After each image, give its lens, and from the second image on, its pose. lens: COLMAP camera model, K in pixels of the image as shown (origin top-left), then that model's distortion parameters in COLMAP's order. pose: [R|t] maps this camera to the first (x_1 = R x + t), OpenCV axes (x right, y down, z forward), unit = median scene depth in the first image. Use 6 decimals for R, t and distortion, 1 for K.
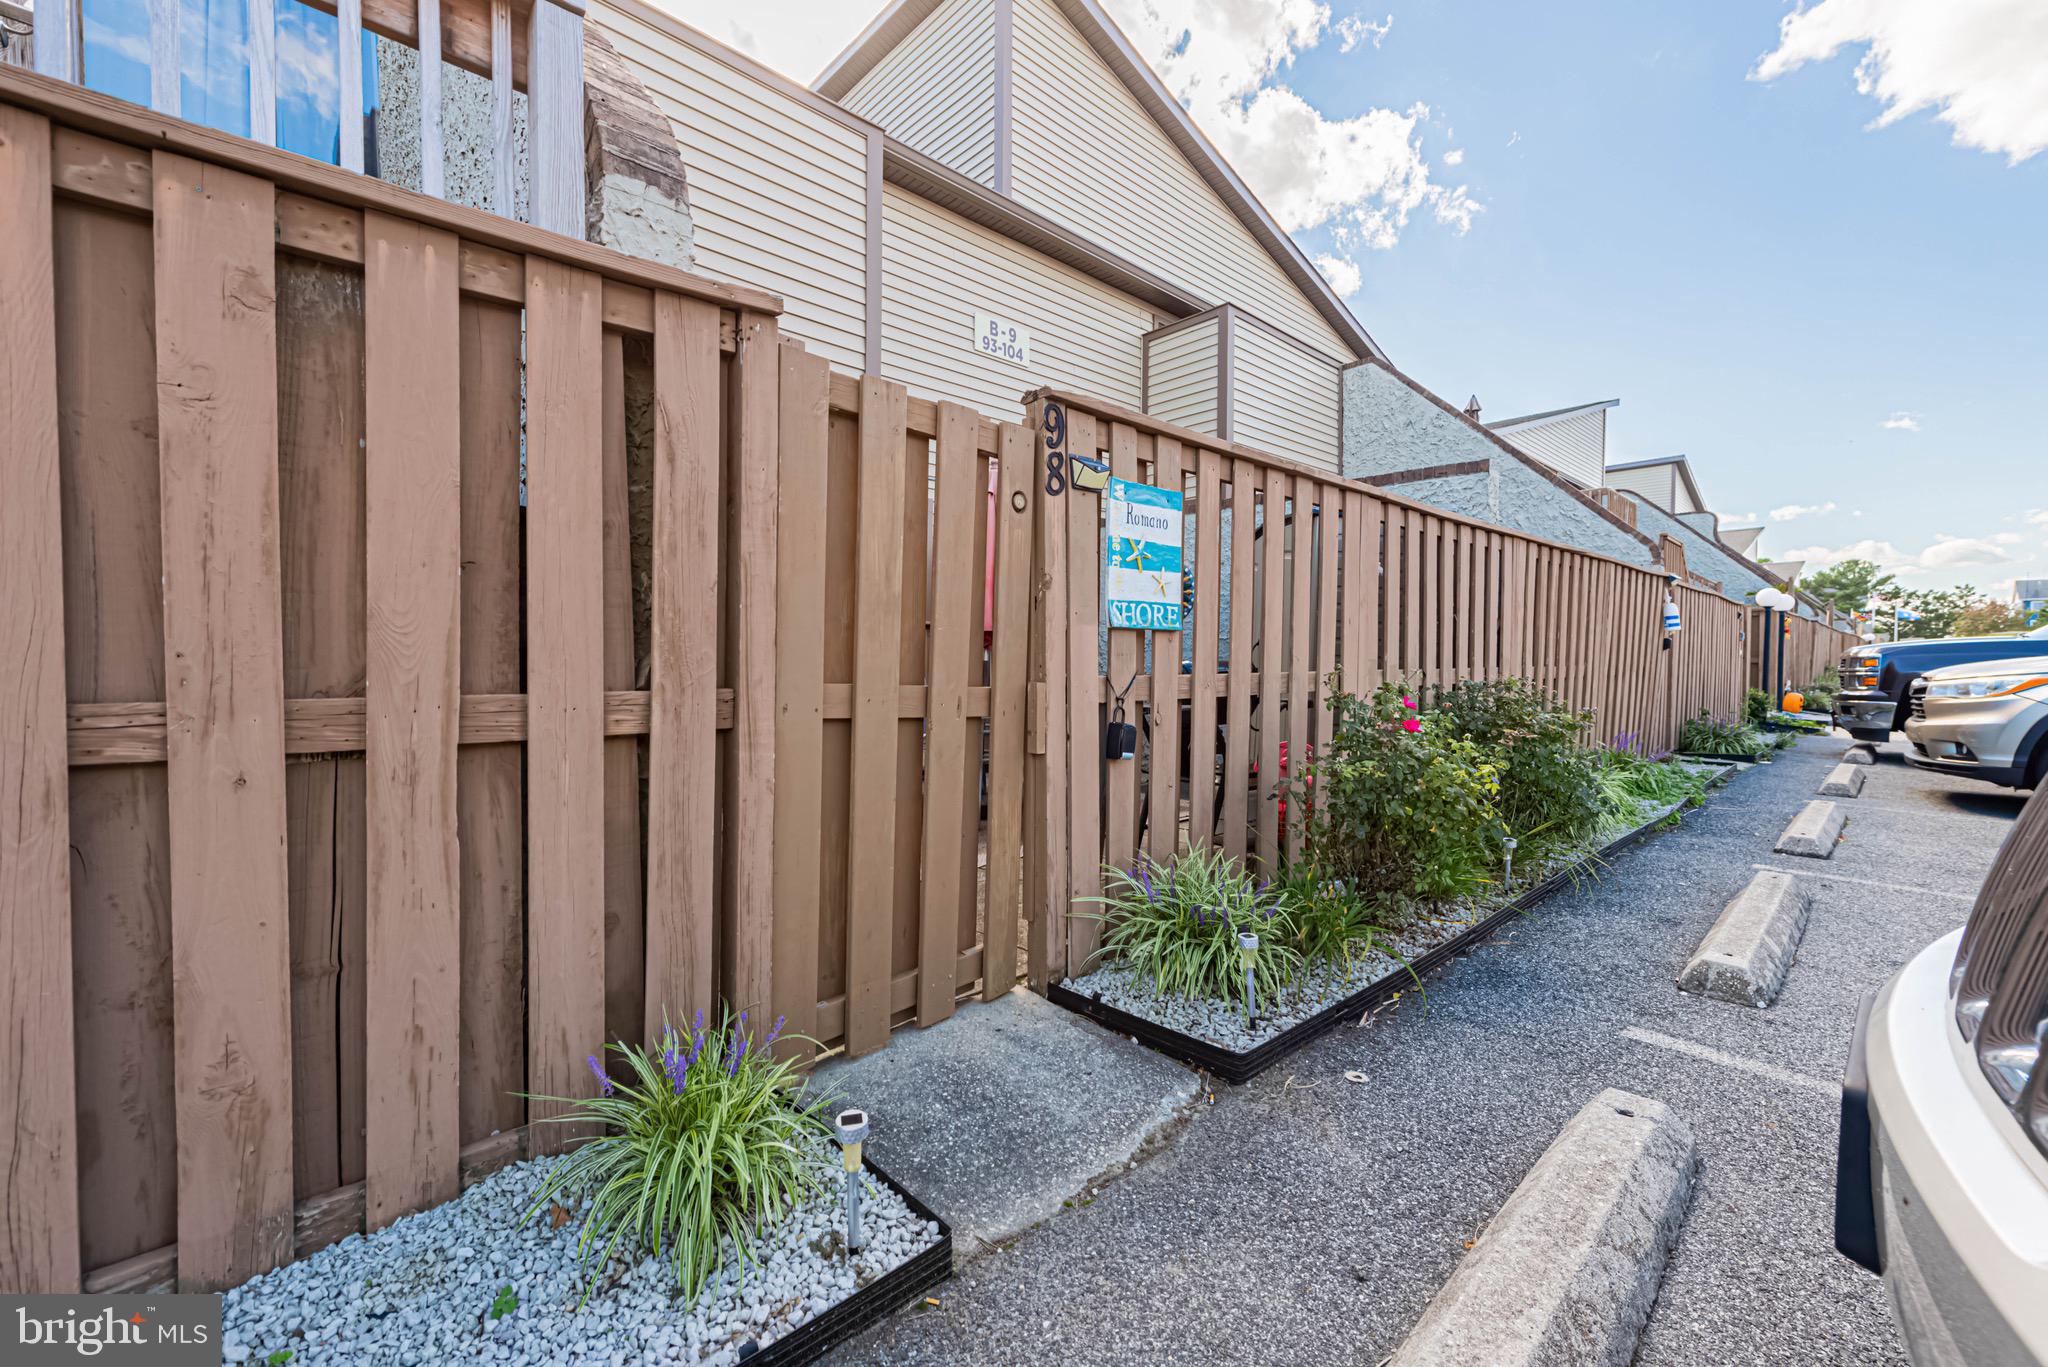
lens RADIAL K [[822.7, 0, 1002.6], [0, 822.7, 677.9], [0, 0, 1]] dist [0.003189, -0.000361]
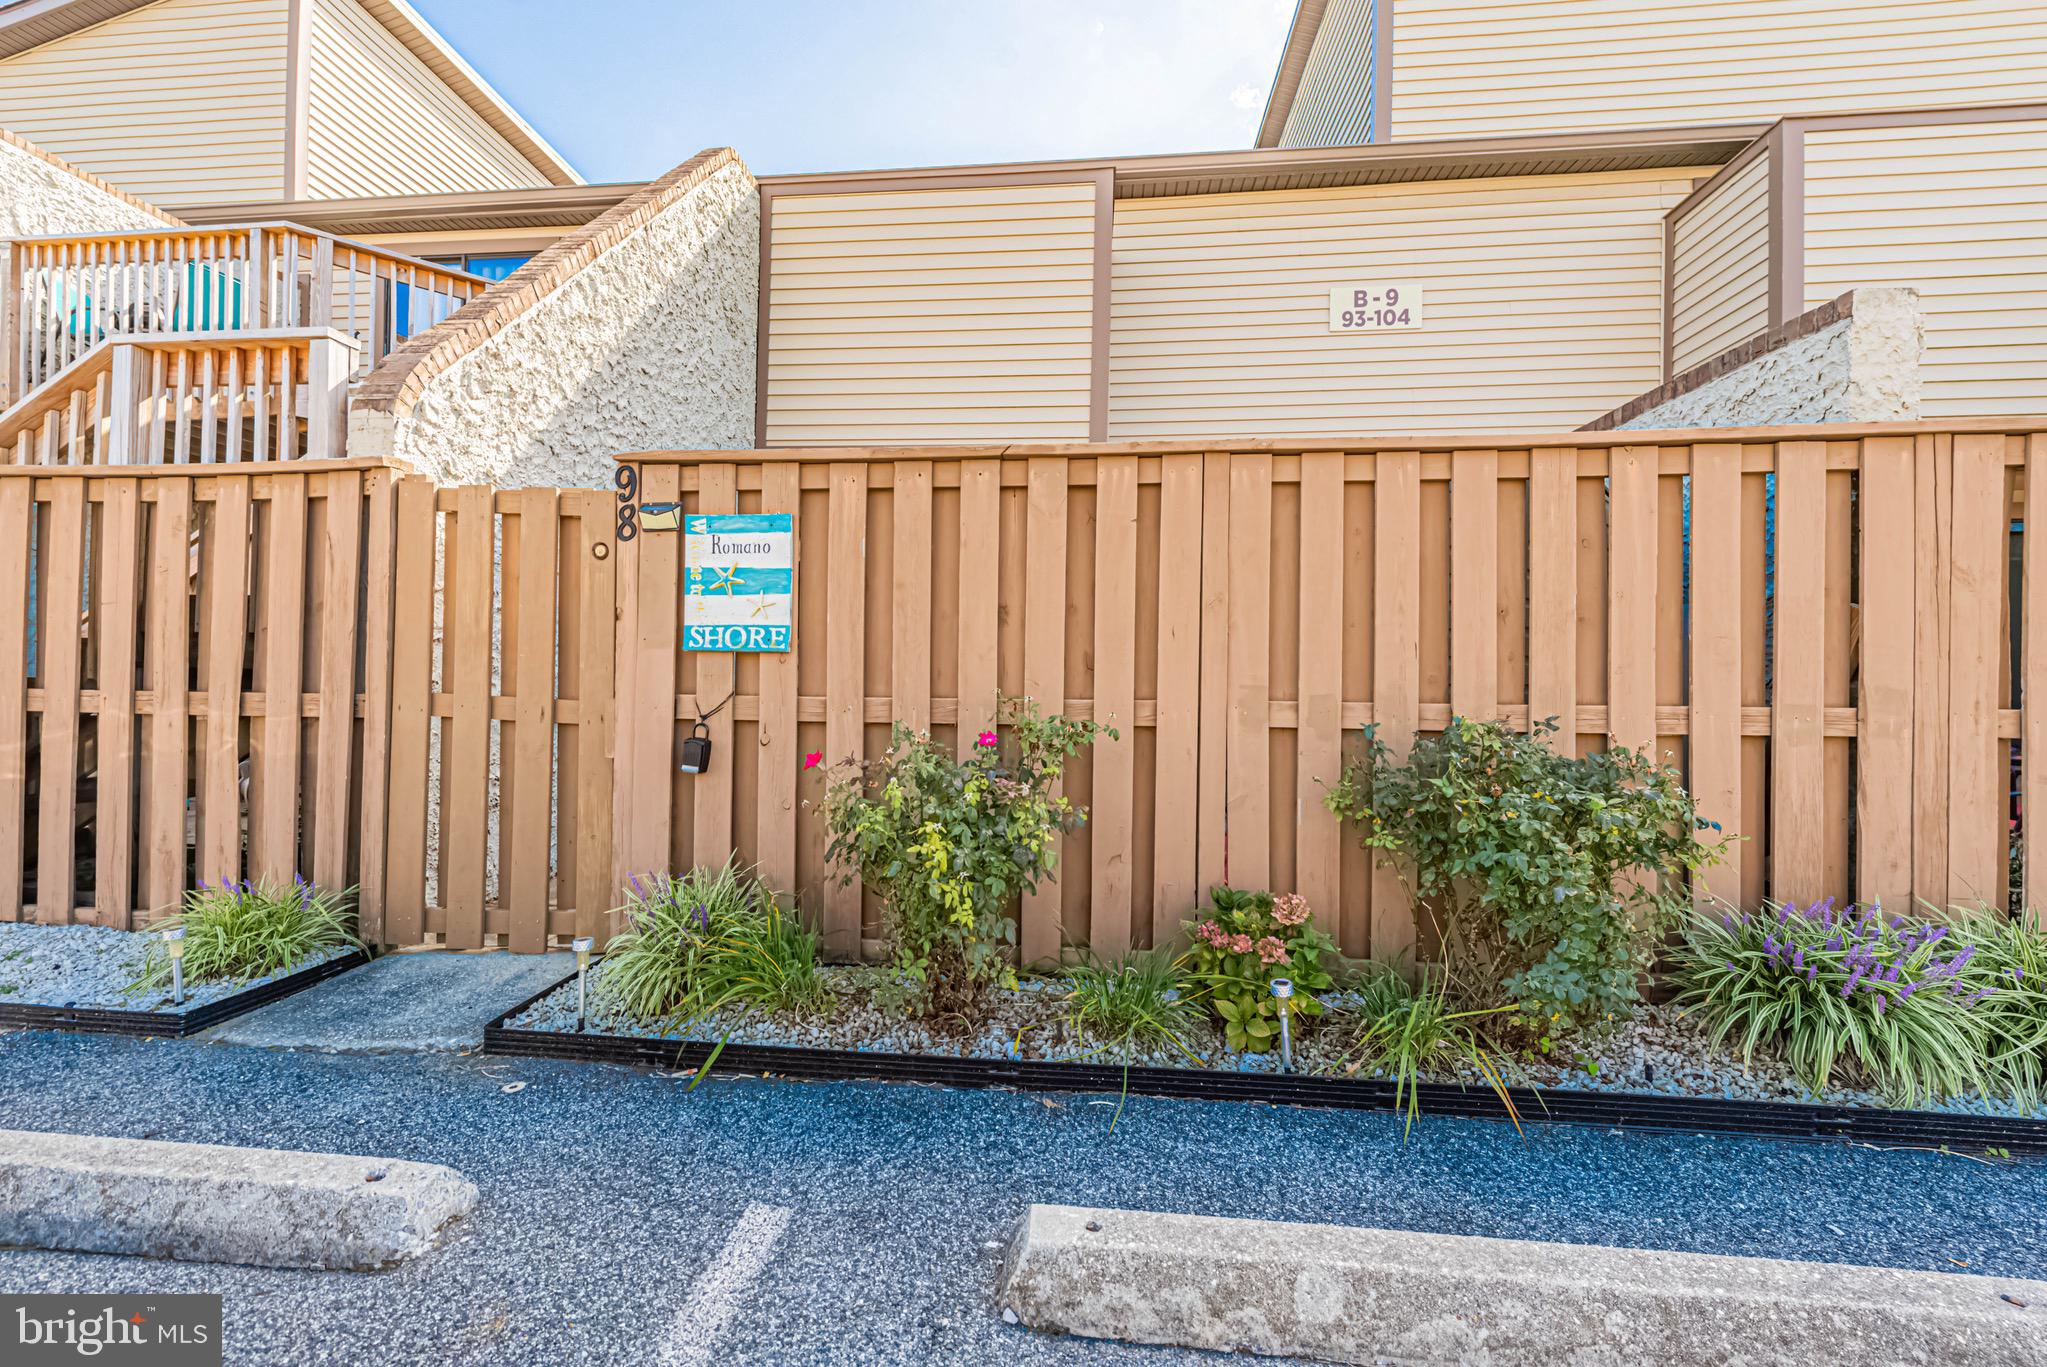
lens RADIAL K [[828.2, 0, 1005.4], [0, 828.2, 679.6], [0, 0, 1]] dist [0.009740, -0.000040]
pose [[0.667618, -0.001385, -0.744502, 1.207996], [-0.027940, 0.999247, -0.026914, -0.004397], [0.743979, 0.038770, 0.667077, 0.562557]]
